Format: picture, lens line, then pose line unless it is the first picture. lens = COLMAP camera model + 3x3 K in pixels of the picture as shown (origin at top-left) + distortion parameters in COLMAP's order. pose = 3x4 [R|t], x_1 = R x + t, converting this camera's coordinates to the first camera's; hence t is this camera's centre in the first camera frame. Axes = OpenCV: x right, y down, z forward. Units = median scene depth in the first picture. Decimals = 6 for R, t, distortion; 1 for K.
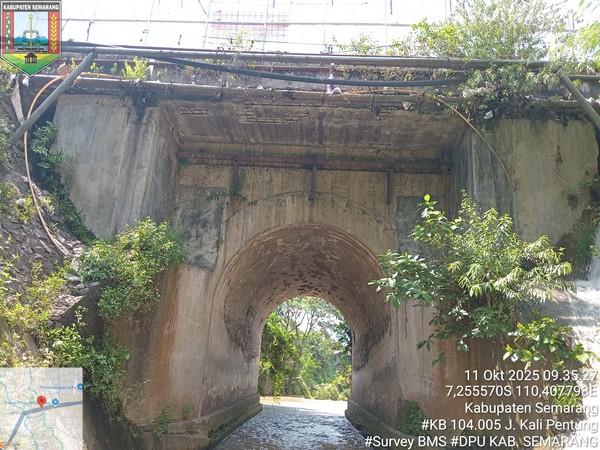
lens RADIAL K [[445.6, 0, 300.0], [0, 445.6, 225.0], [0, 0, 1]] dist [0.039927, -0.084971]
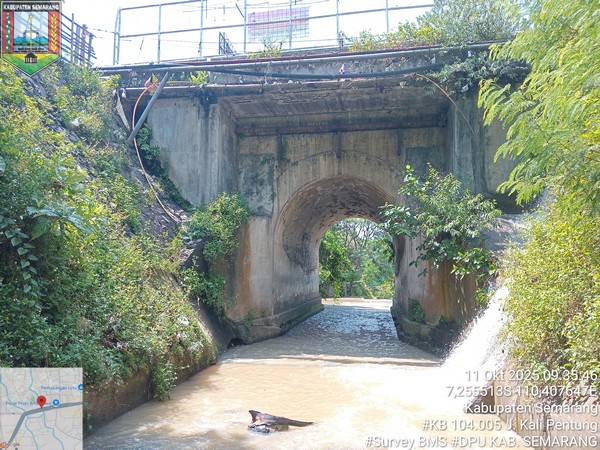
lens RADIAL K [[445.6, 0, 300.0], [0, 445.6, 225.0], [0, 0, 1]] dist [0.039927, -0.084971]
pose [[0.986484, -0.068823, -0.148703, 0.104806], [0.097726, 0.975562, 0.196795, -0.146295], [0.131525, -0.208667, 0.969102, -0.362136]]
